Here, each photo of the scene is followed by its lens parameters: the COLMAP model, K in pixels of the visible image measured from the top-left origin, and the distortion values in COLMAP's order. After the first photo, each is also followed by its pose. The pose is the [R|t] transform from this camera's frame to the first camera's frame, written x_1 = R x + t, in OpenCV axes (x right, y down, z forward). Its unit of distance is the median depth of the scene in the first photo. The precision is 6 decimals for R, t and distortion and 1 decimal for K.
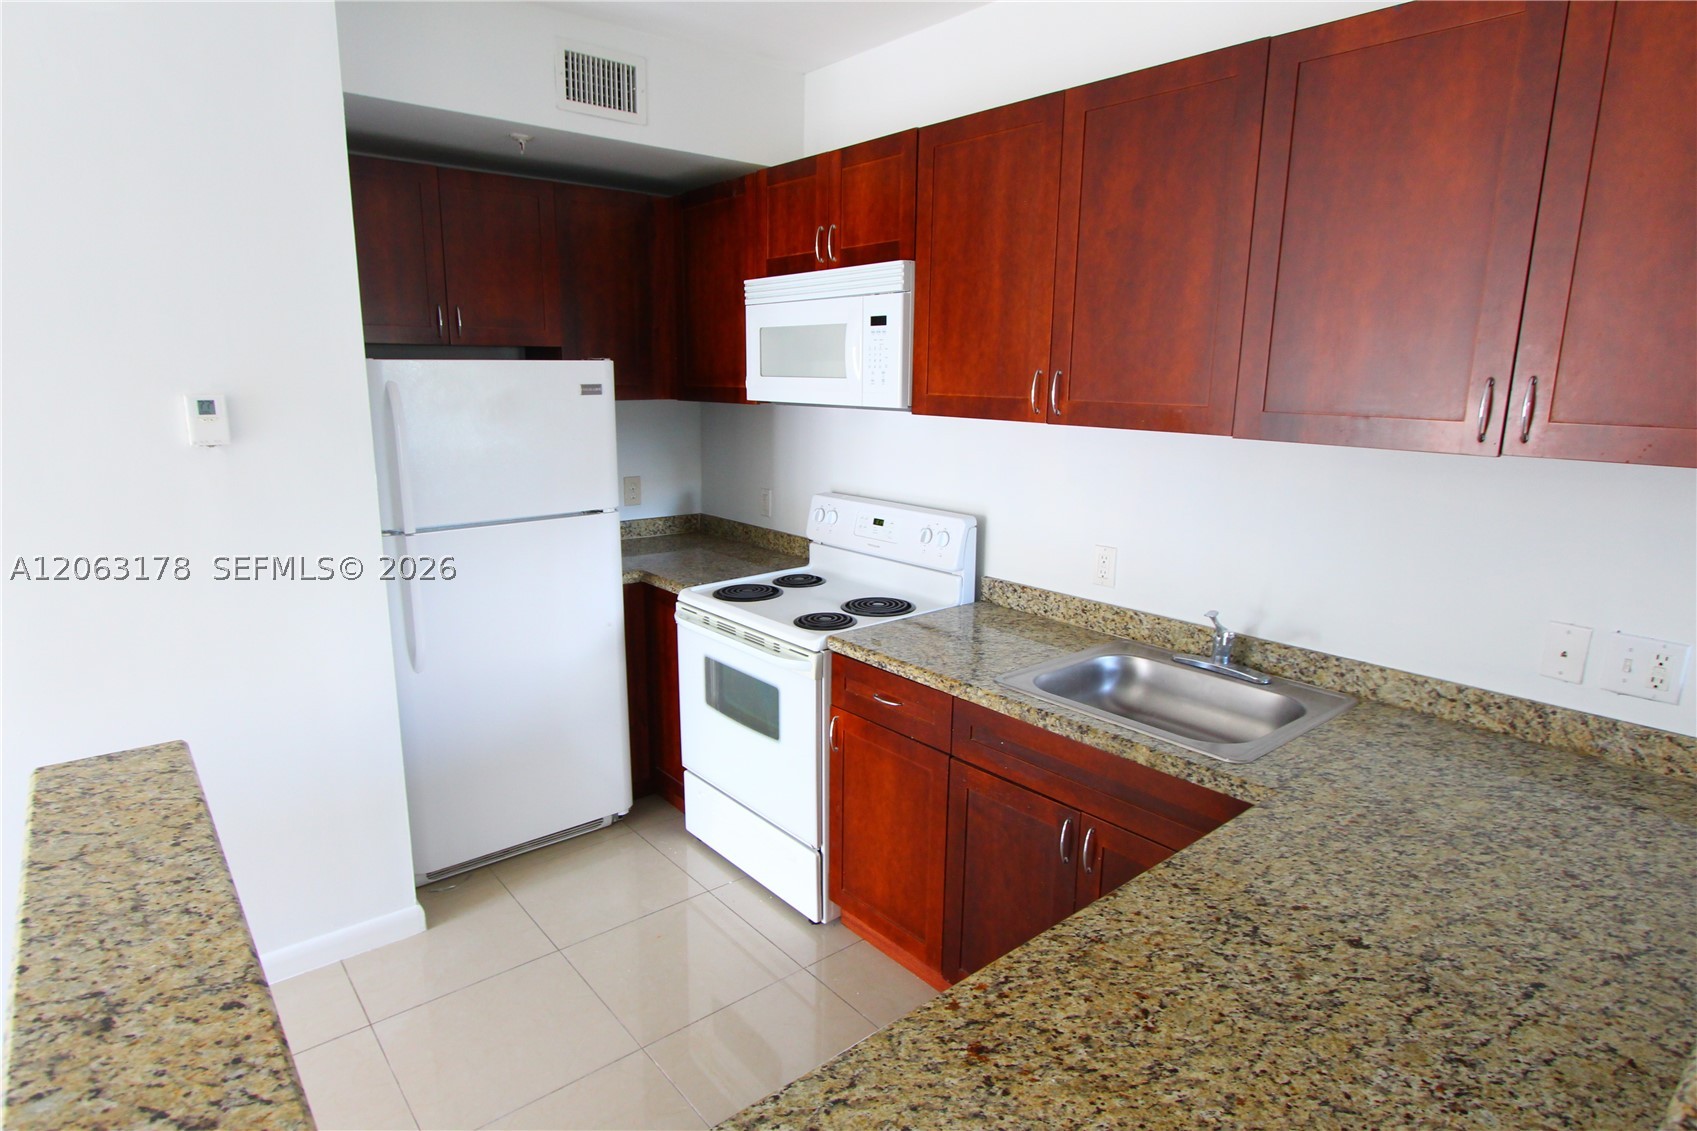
lens RADIAL K [[936.5, 0, 848.5], [0, 936.5, 565.5], [0, 0, 1]] dist [-0.000764, -0.000206]
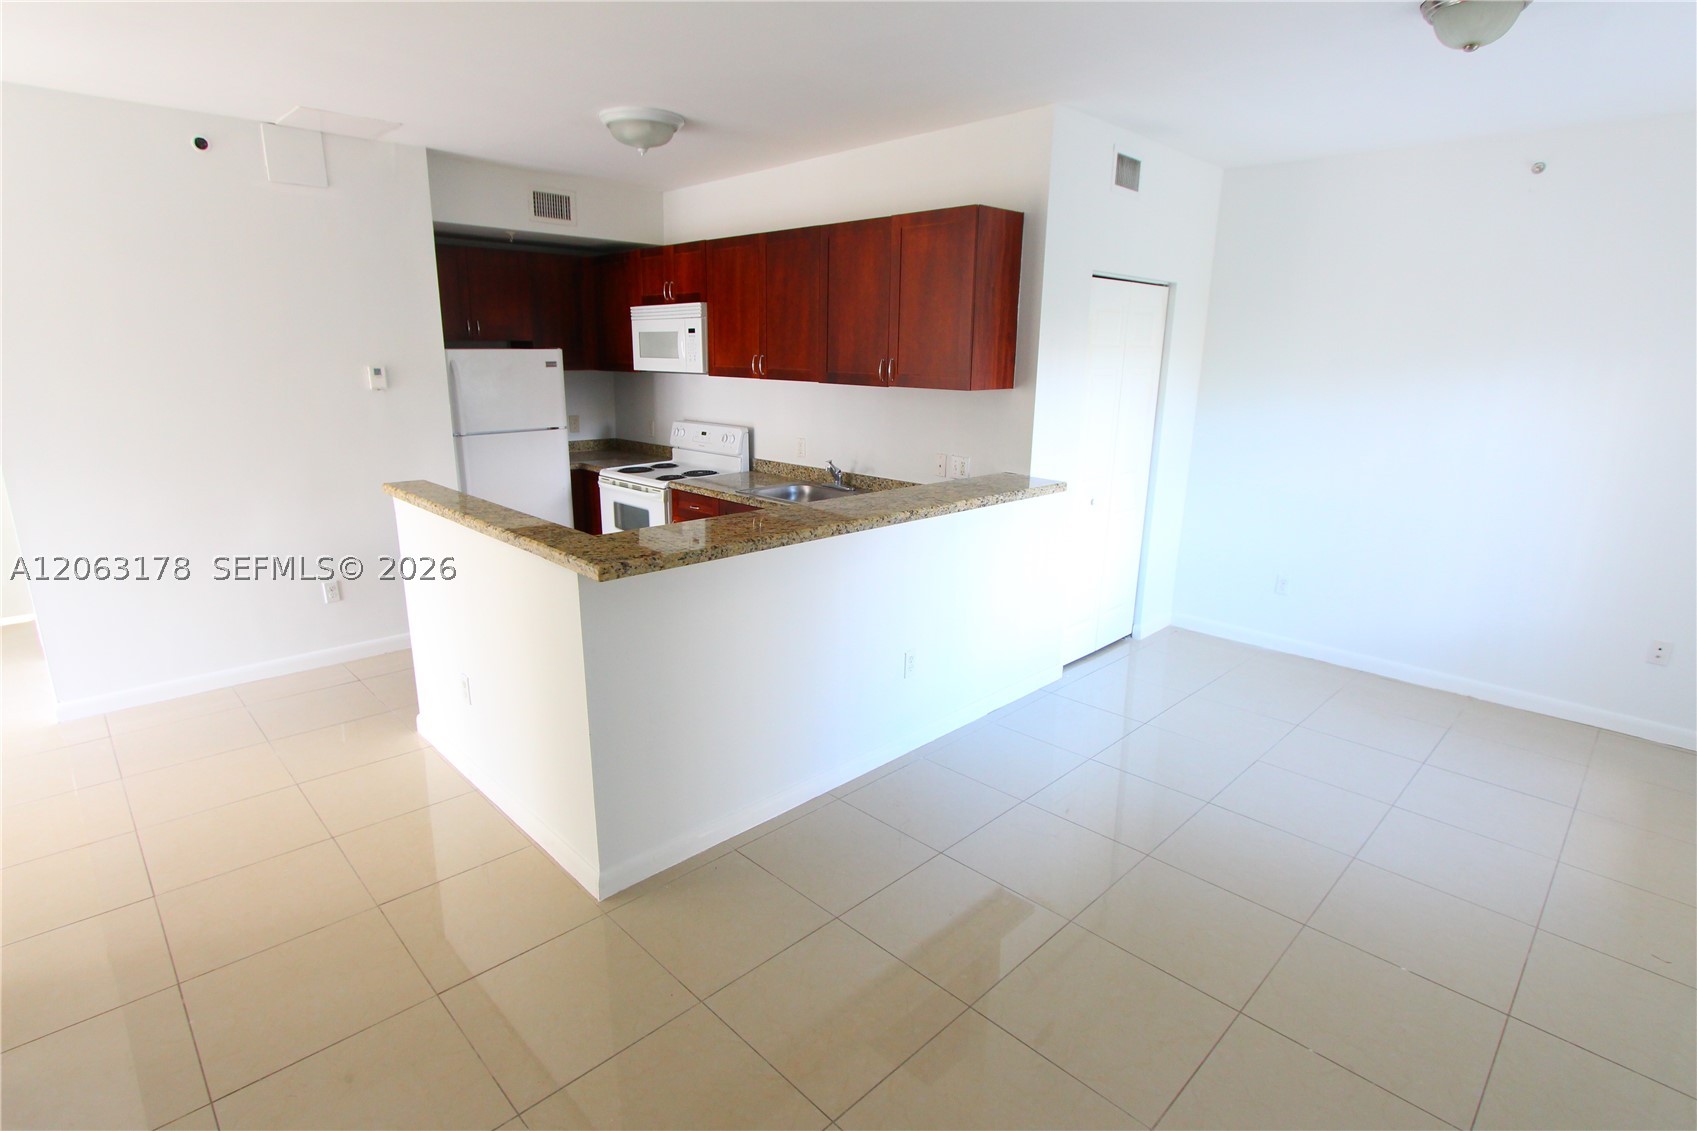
lens RADIAL K [[859.0, 0, 839.8], [0, 859.0, 569.3], [0, 0, 1]] dist [-0.002361, -0.000553]
pose [[0.997544, -0.016376, 0.068106, 0.207235], [0.013306, 0.998885, 0.045287, 0.175161], [-0.068771, -0.044270, 0.996650, -0.890627]]
